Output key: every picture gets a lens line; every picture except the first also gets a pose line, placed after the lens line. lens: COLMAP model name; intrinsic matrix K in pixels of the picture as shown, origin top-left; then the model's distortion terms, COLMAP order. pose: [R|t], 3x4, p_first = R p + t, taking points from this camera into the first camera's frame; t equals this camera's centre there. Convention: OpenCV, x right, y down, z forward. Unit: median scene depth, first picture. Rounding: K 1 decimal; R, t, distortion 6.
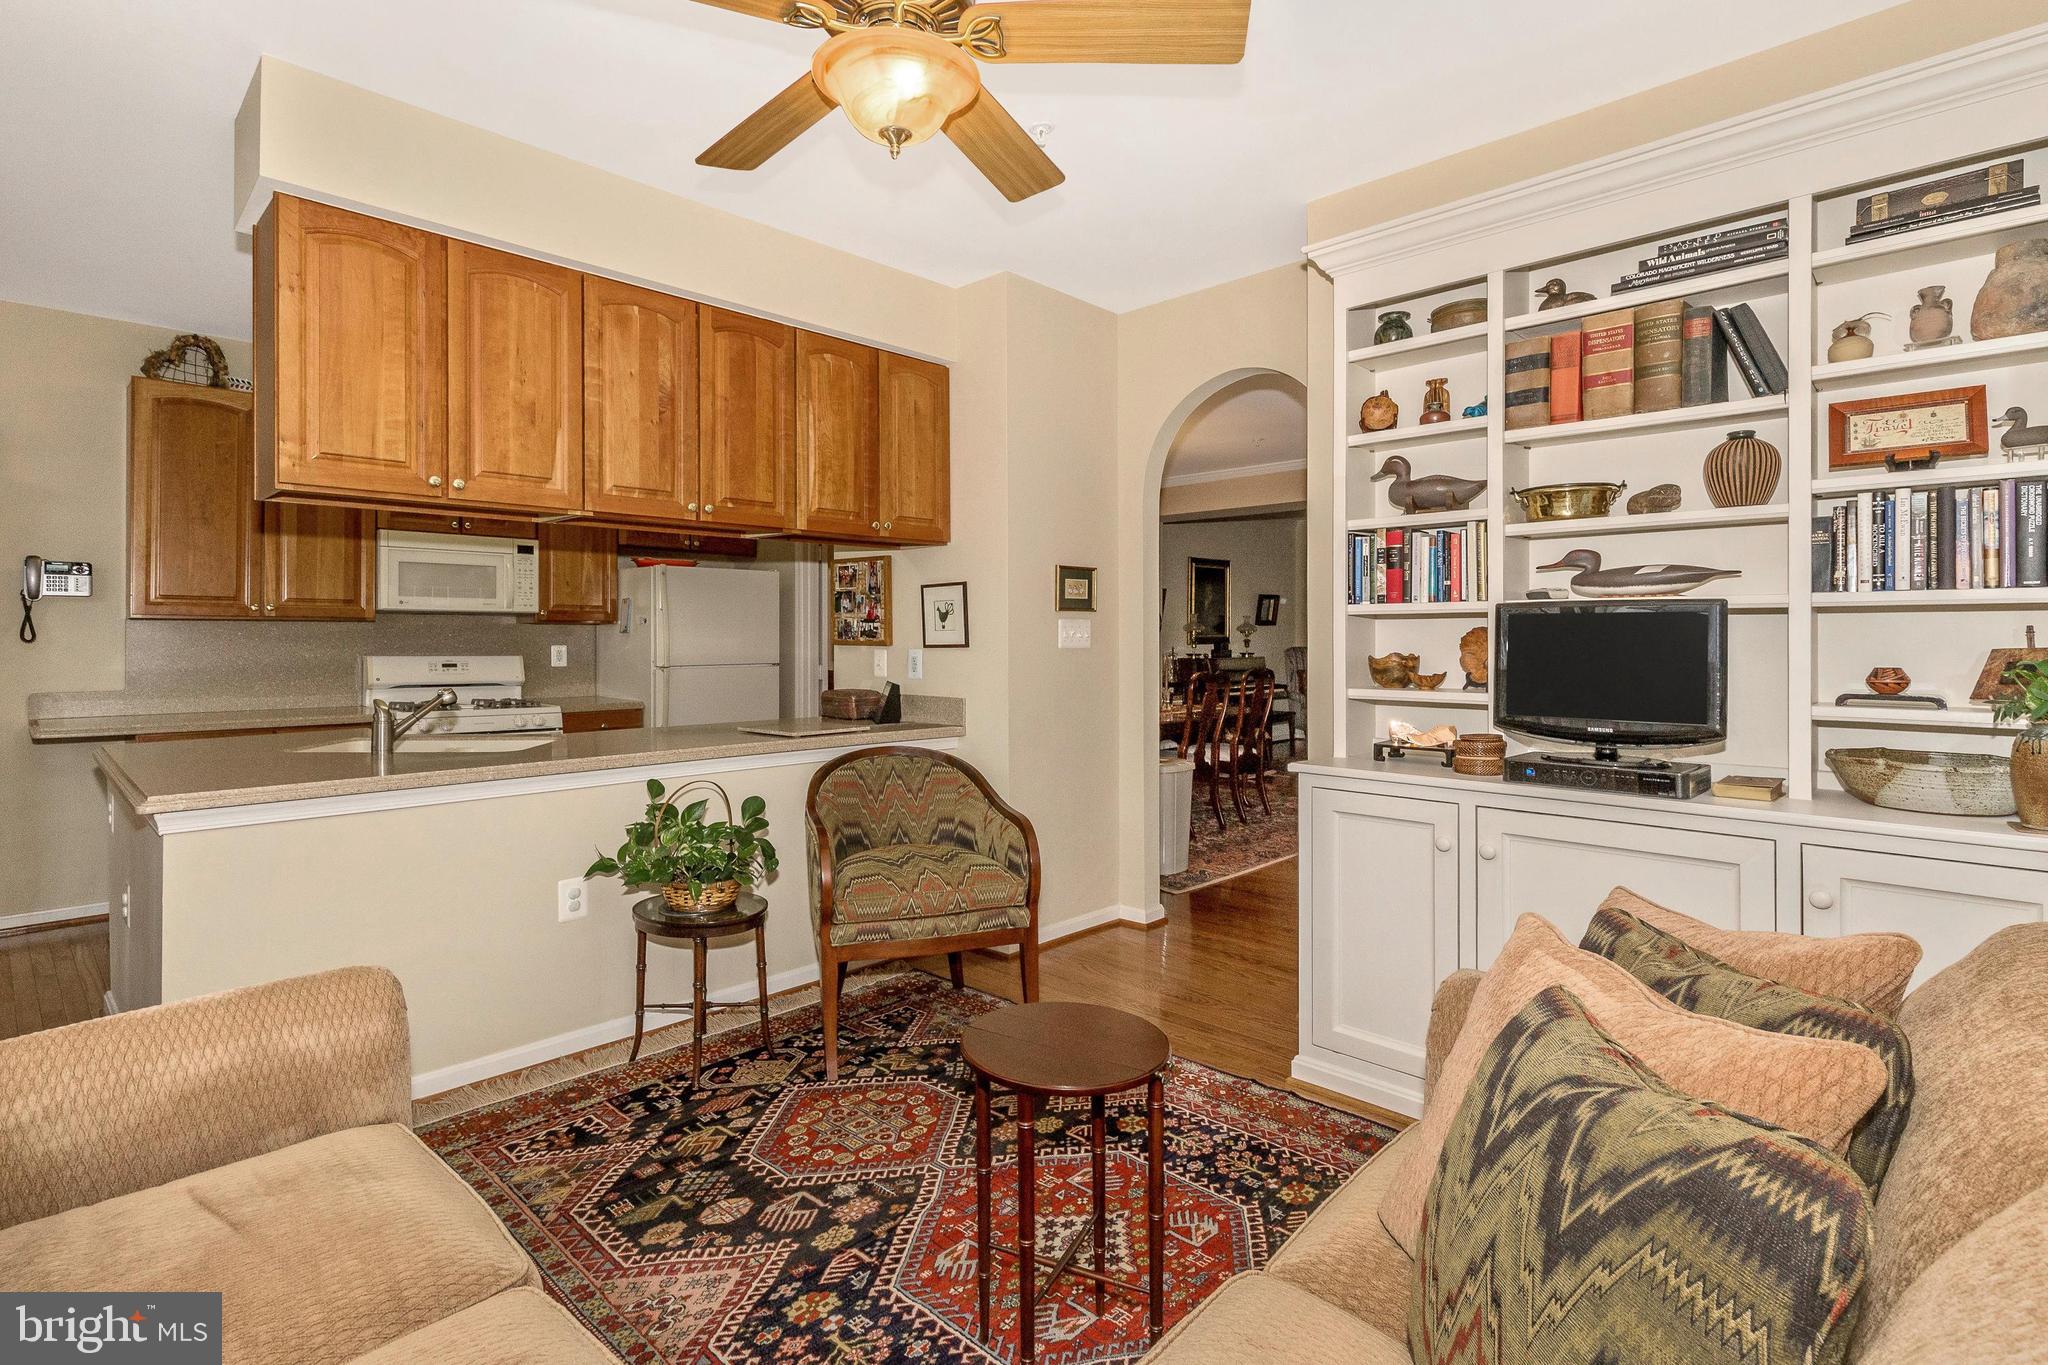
lens RADIAL K [[953.9, 0, 996.6], [0, 953.9, 634.9], [0, 0, 1]] dist [0.012894, 0.000102]
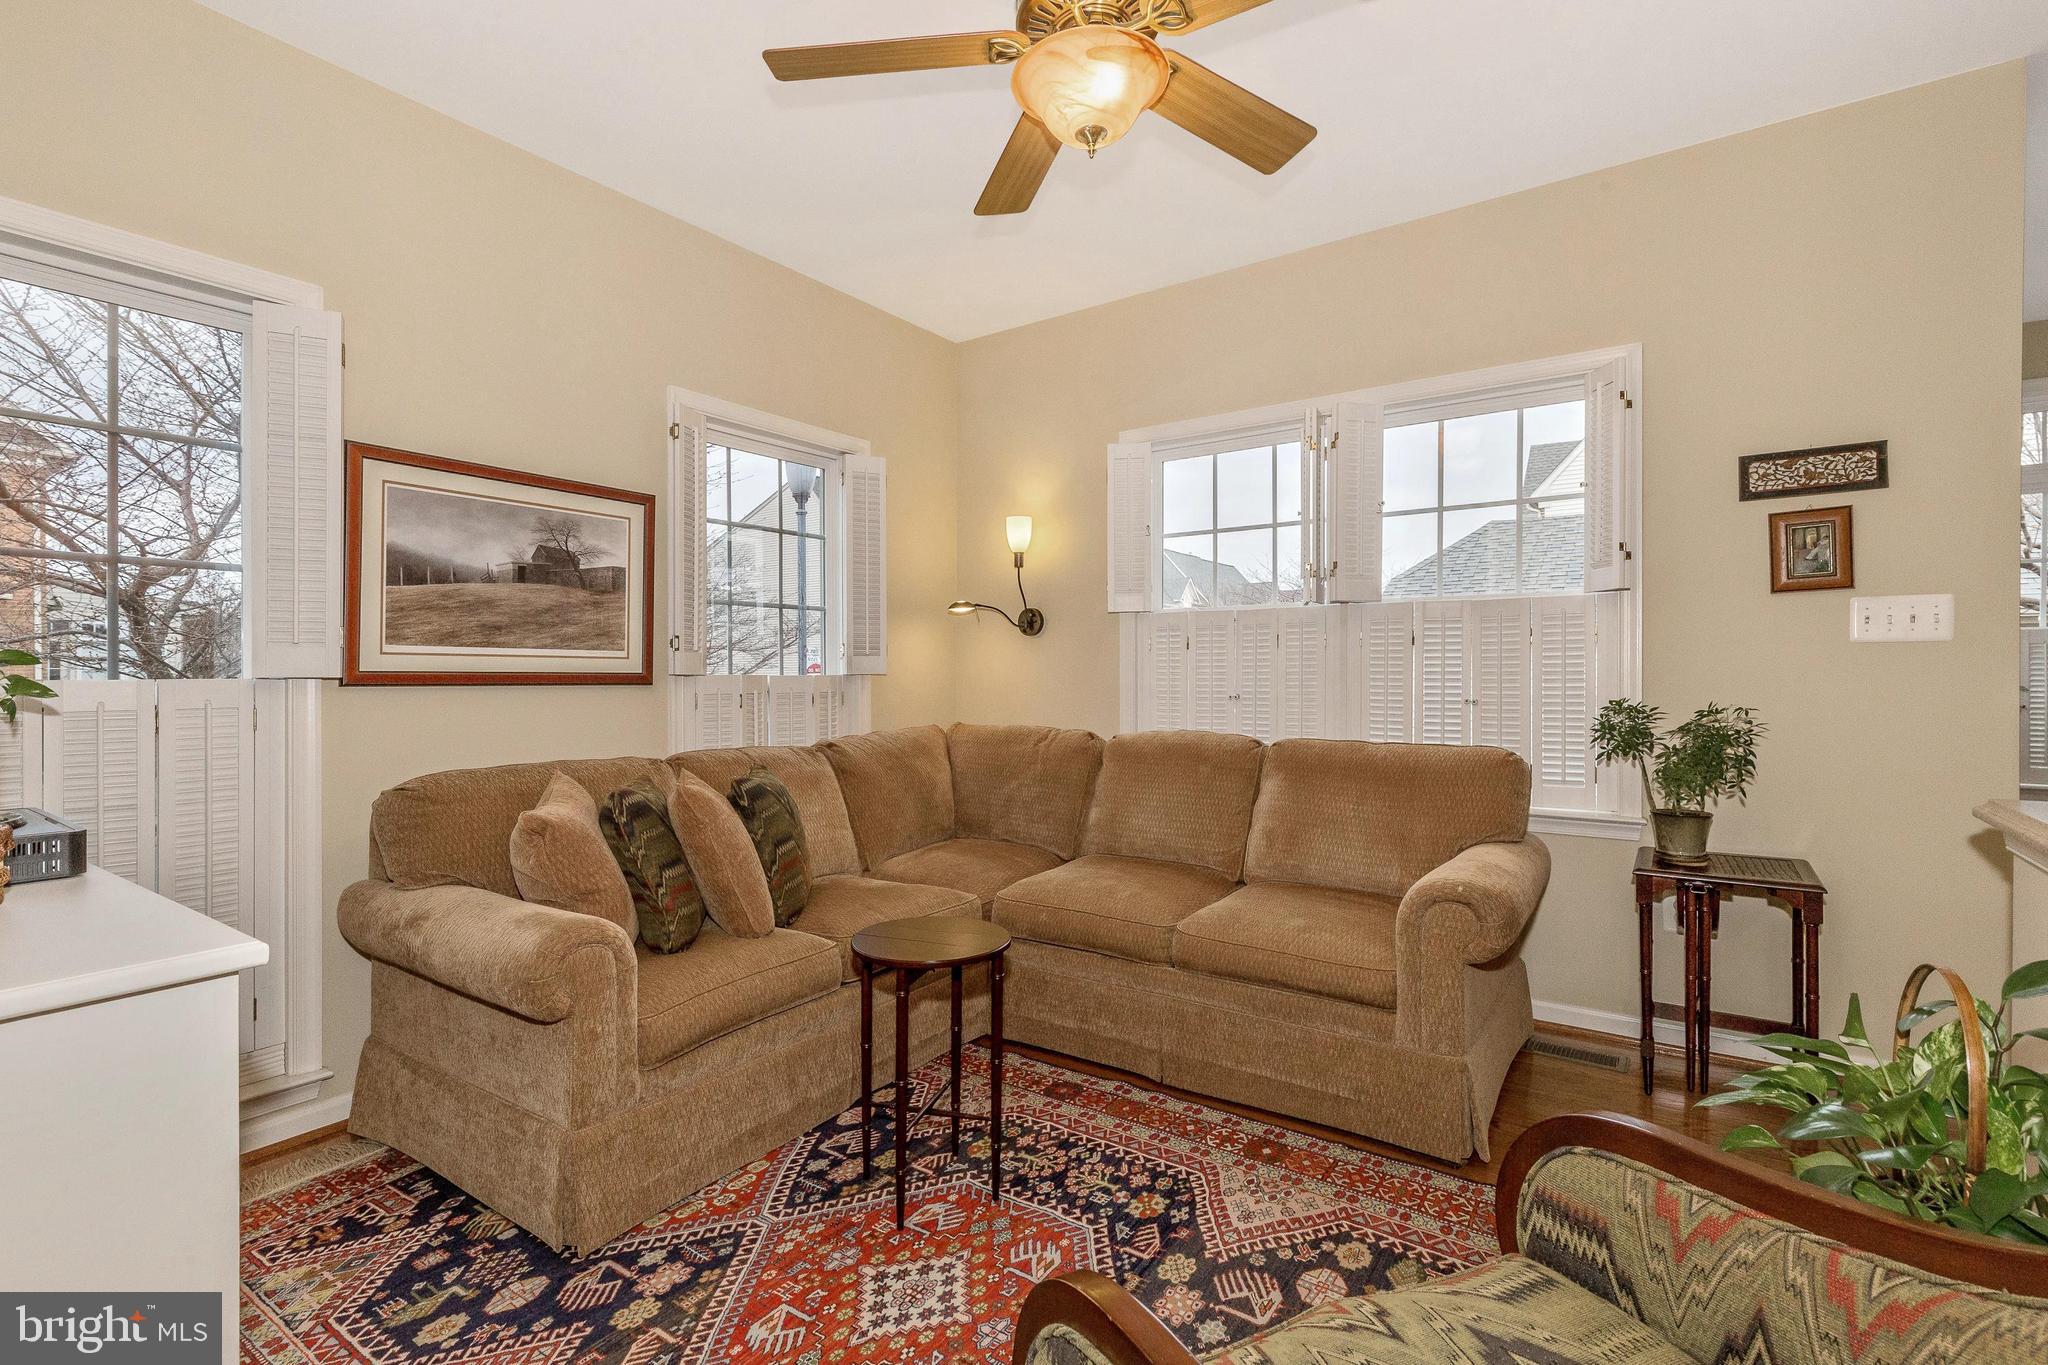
lens RADIAL K [[953.9, 0, 1008.4], [0, 953.9, 682.7], [0, 0, 1]] dist [0.012894, 0.000102]
pose [[-0.987529, 0.001036, -0.157437, 0.120599], [-0.001170, 0.999902, 0.013917, 0.038920], [0.157436, 0.013927, -0.987431, 1.626638]]
